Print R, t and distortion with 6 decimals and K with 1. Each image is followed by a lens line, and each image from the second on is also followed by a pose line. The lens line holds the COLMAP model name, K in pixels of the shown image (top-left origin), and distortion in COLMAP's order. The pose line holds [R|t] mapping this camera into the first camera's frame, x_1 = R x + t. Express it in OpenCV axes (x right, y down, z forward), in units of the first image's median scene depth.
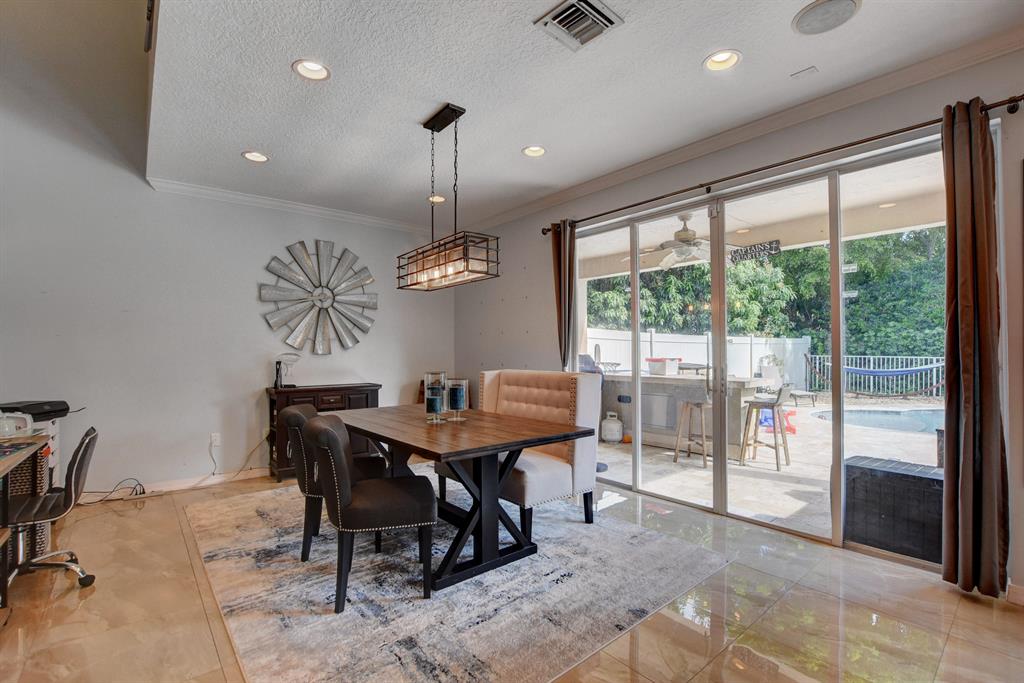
lens RADIAL K [[458.6, 0, 516.9], [0, 458.6, 341.3], [0, 0, 1]] dist [-0.030324, 0.002190]
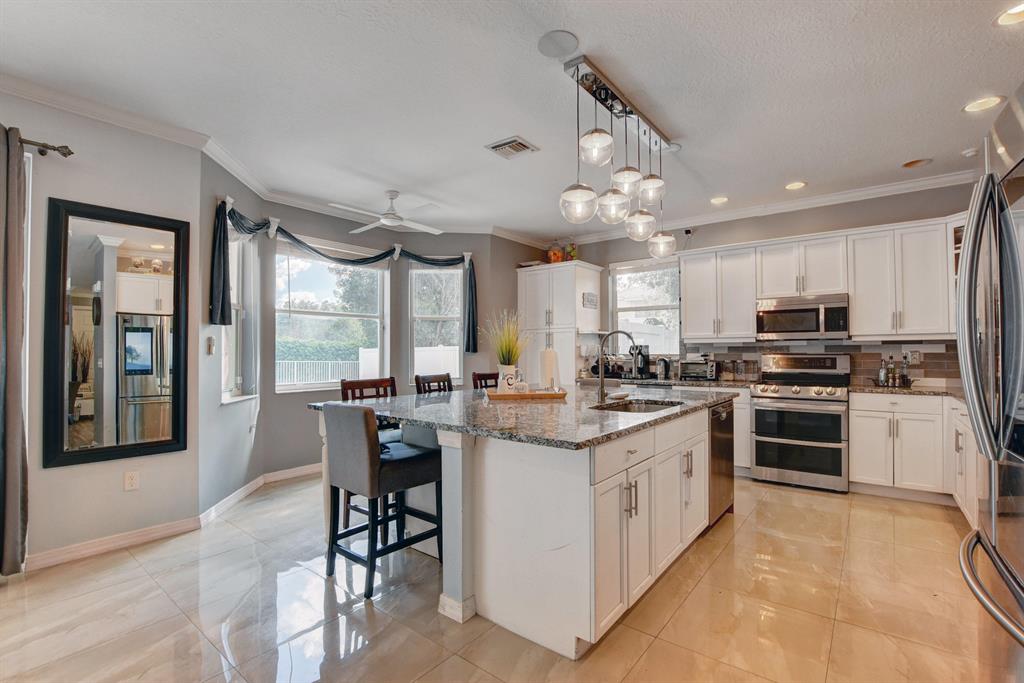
lens RADIAL K [[458.6, 0, 516.2], [0, 458.6, 343.4], [0, 0, 1]] dist [-0.030324, 0.002190]
pose [[-0.196328, 0.019903, 0.980336, -0.130241], [-0.011214, 0.999683, -0.022542, 0.000407], [-0.980474, -0.015419, -0.196043, -0.014038]]
